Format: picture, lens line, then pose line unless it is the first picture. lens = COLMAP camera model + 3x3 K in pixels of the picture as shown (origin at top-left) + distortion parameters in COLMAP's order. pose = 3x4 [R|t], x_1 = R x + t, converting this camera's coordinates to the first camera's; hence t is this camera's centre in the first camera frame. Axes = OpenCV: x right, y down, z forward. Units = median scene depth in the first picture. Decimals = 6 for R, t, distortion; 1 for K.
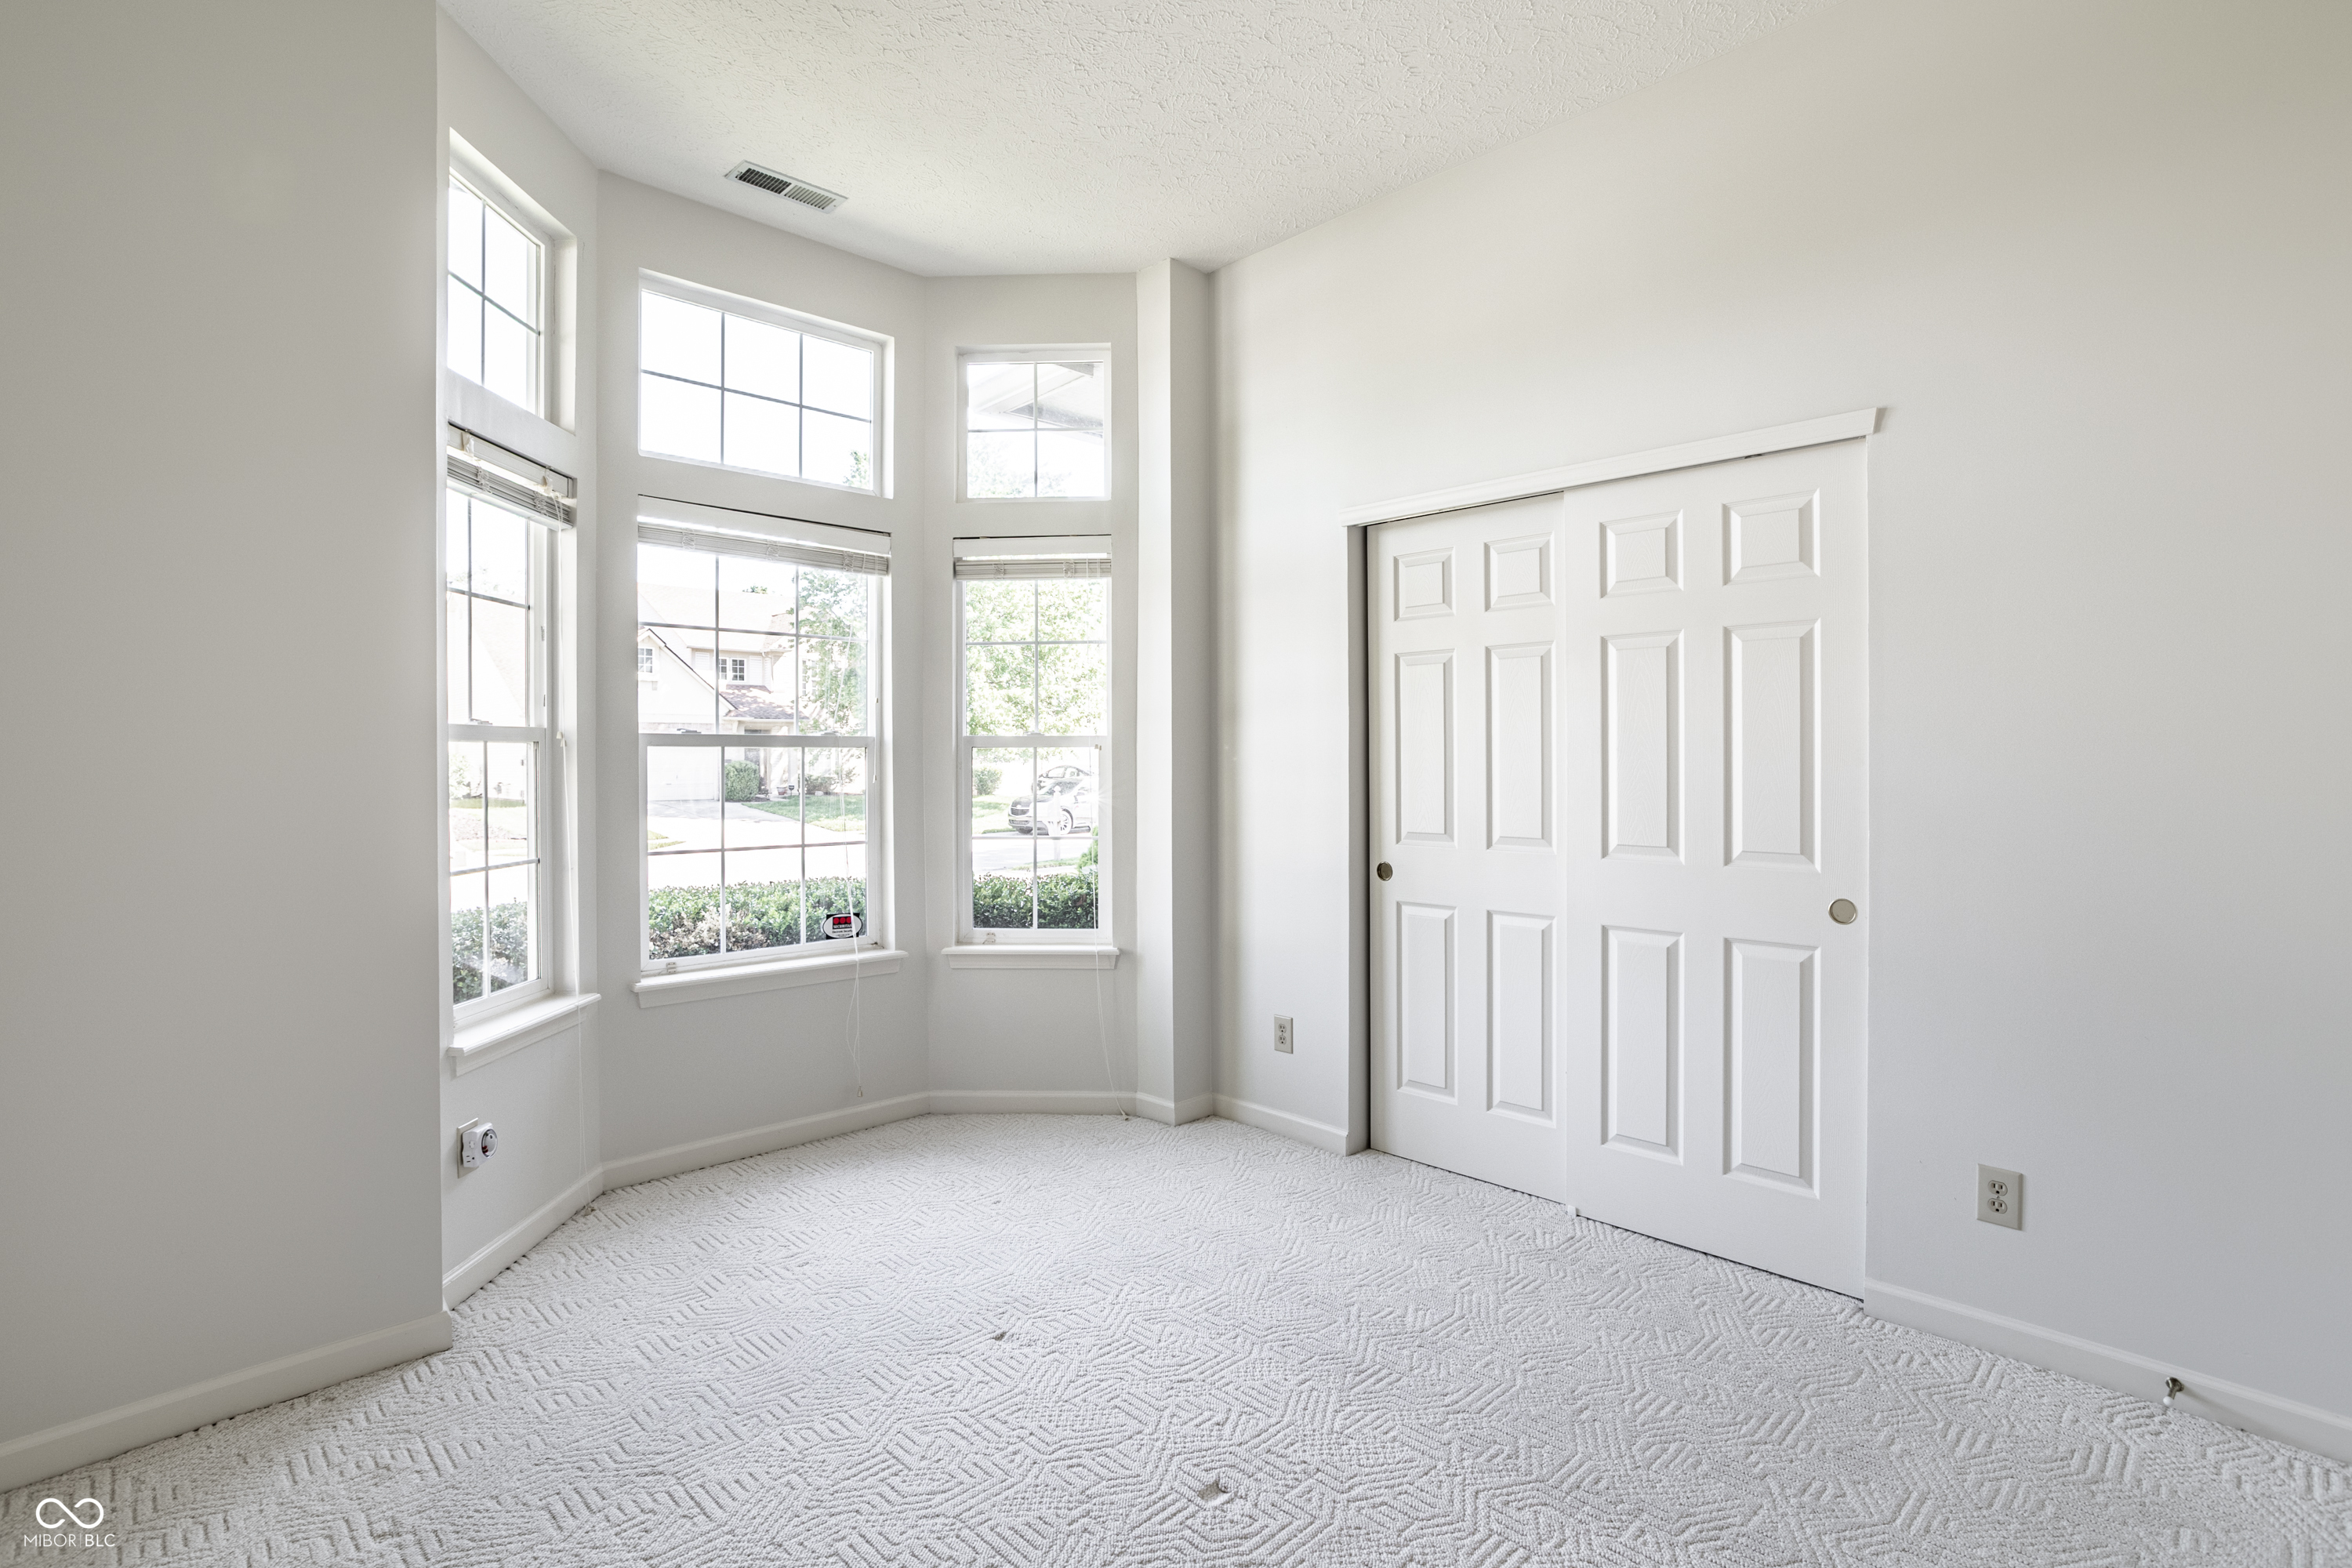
lens RADIAL K [[1131.7, 0, 1174.3], [0, 1131.7, 755.7], [0, 0, 1]] dist [-0.033395, 0.017959]
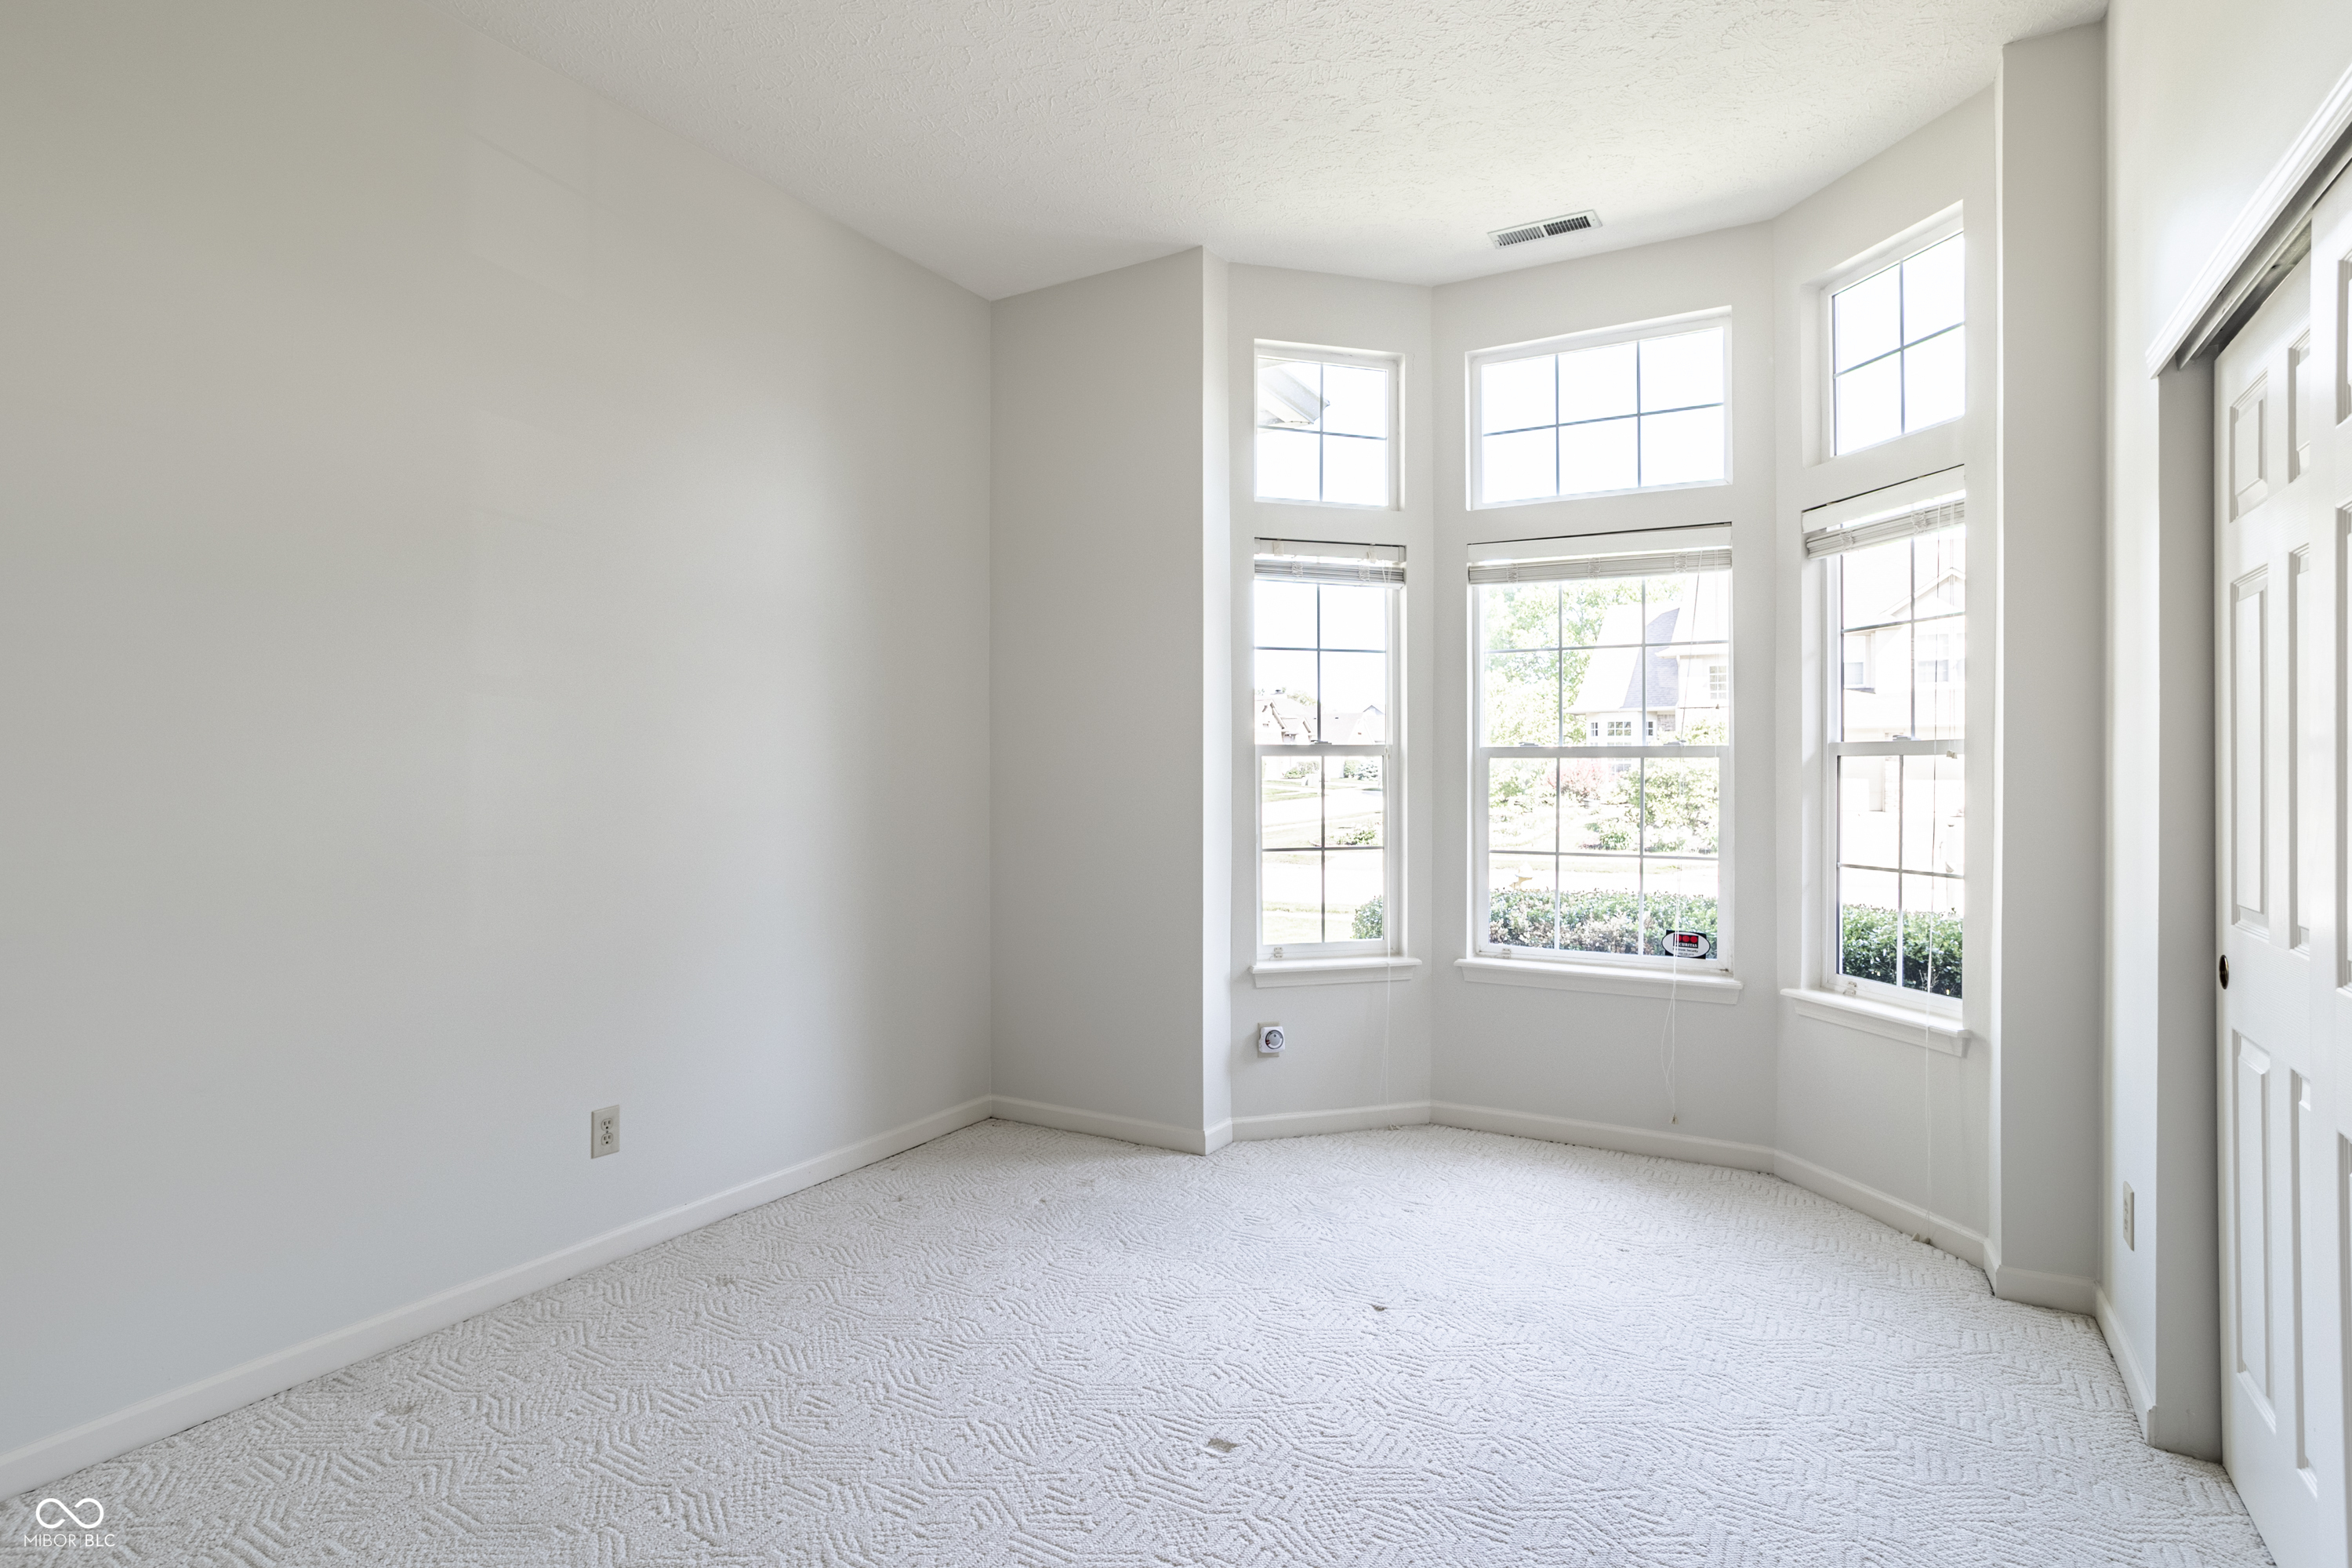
lens RADIAL K [[1171.3, 0, 1170.3], [0, 1171.3, 769.5], [0, 0, 1]] dist [-0.050677, 0.033744]
pose [[0.288429, 0.002339, -0.957498, 0.542169], [0.002453, 0.999992, 0.003182, -0.001356], [0.957498, -0.003267, 0.288421, 0.313852]]
